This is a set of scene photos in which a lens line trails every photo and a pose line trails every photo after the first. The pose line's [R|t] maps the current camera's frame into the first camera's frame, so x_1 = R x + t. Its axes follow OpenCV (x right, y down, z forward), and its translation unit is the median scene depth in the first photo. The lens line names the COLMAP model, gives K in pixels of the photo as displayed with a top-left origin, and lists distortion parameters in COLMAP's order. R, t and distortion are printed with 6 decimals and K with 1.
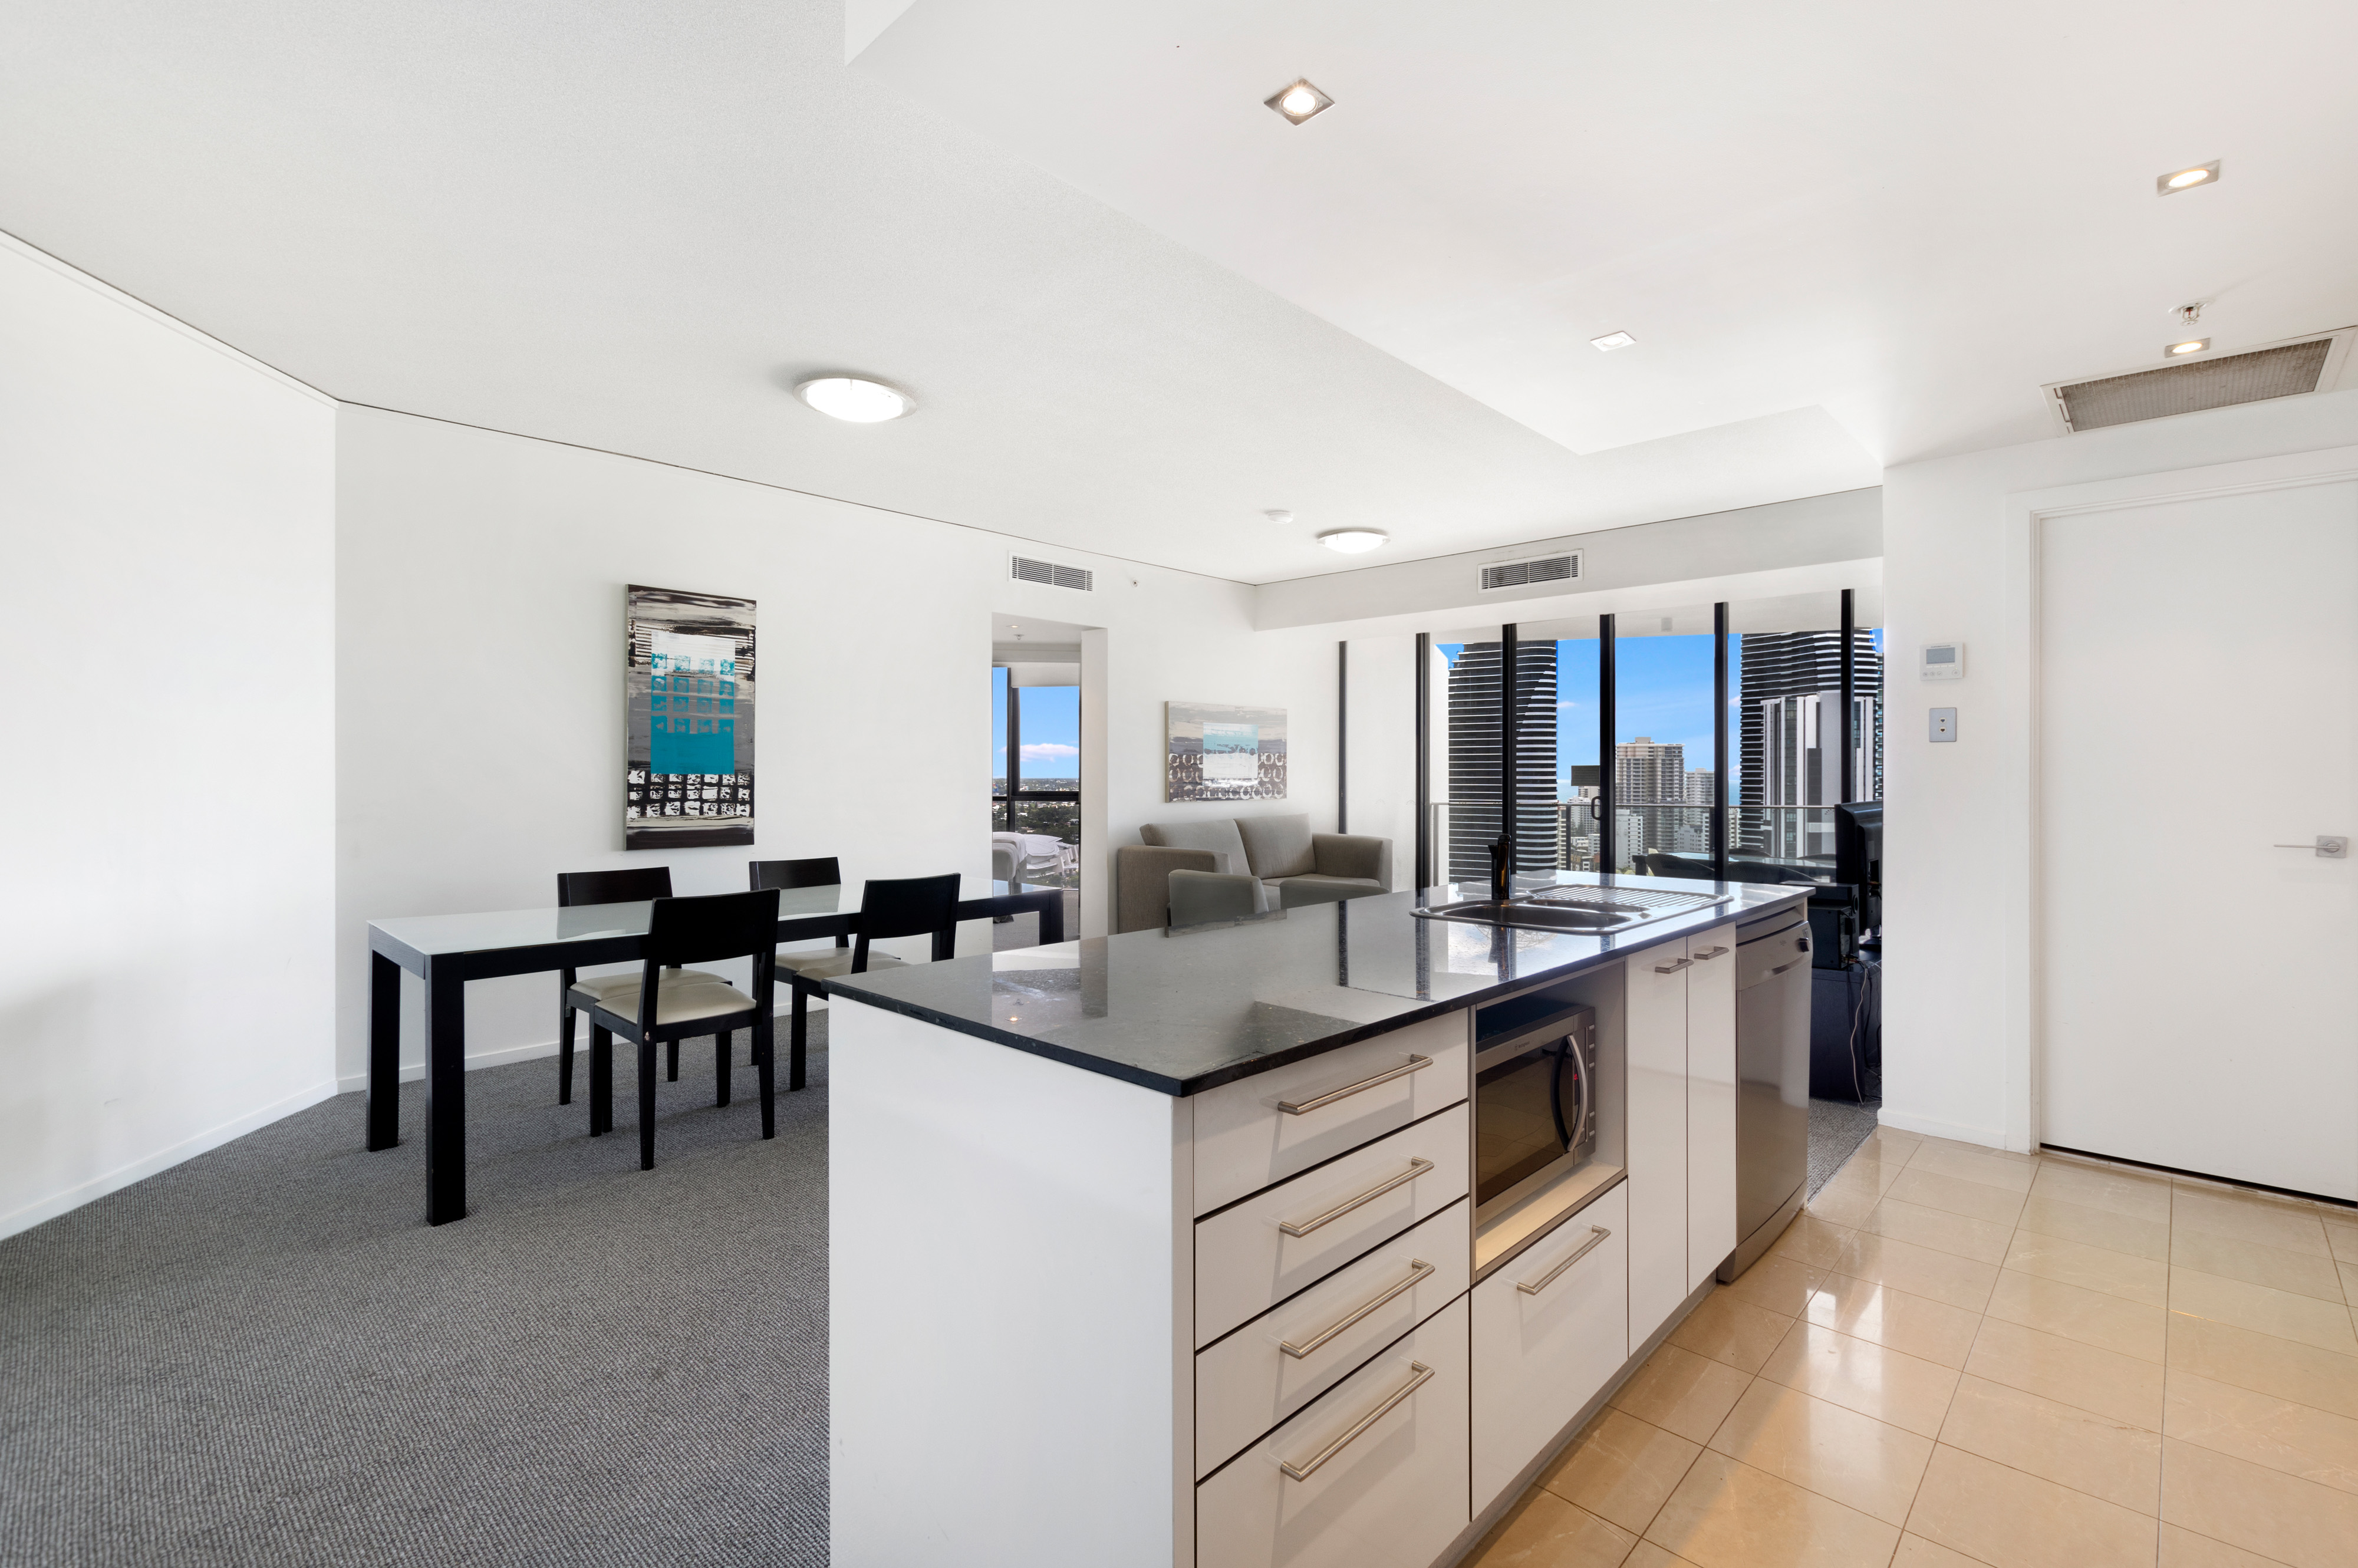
lens RADIAL K [[1030.5, 0, 1205.1], [0, 1030.5, 772.4], [0, 0, 1]] dist [0.000821, -0.000834]
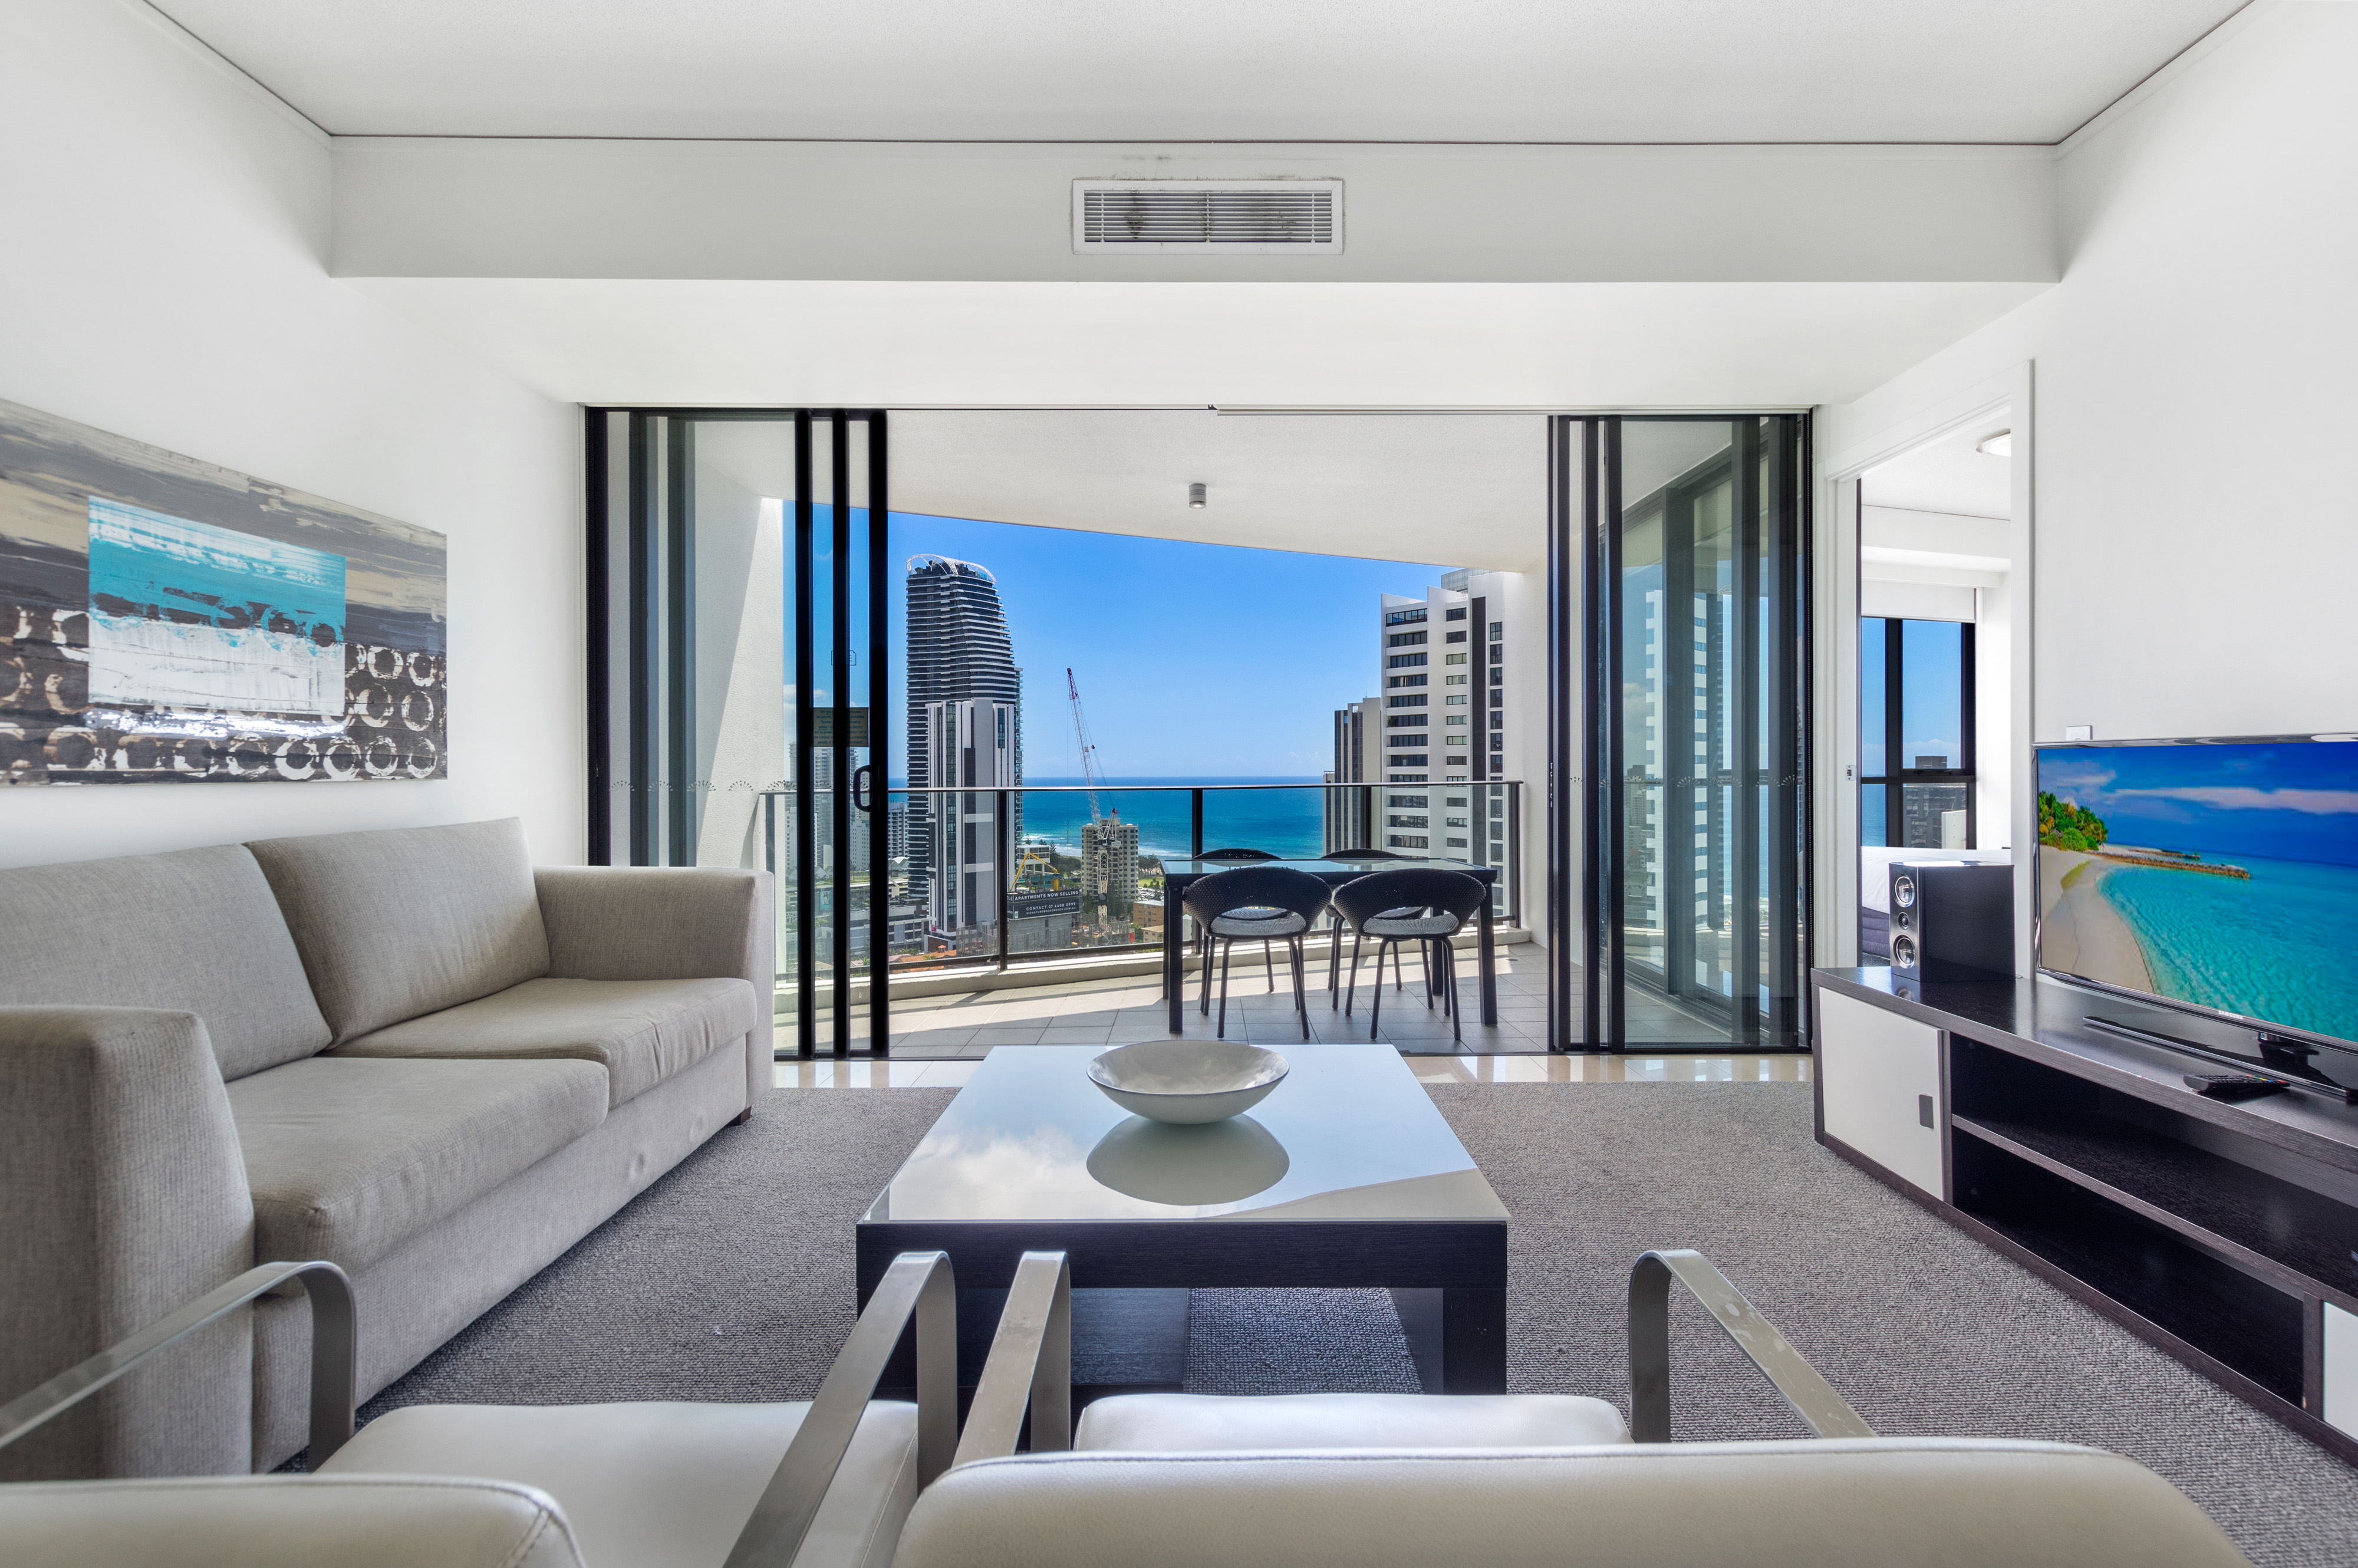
lens RADIAL K [[1030.5, 0, 1215.3], [0, 1030.5, 764.1], [0, 0, 1]] dist [0.000821, -0.000834]
pose [[0.717784, 0.000773, 0.696265, 0.021238], [0.003313, 0.999984, -0.004526, 0.023689], [-0.696258, 0.005555, 0.717770, 0.568212]]
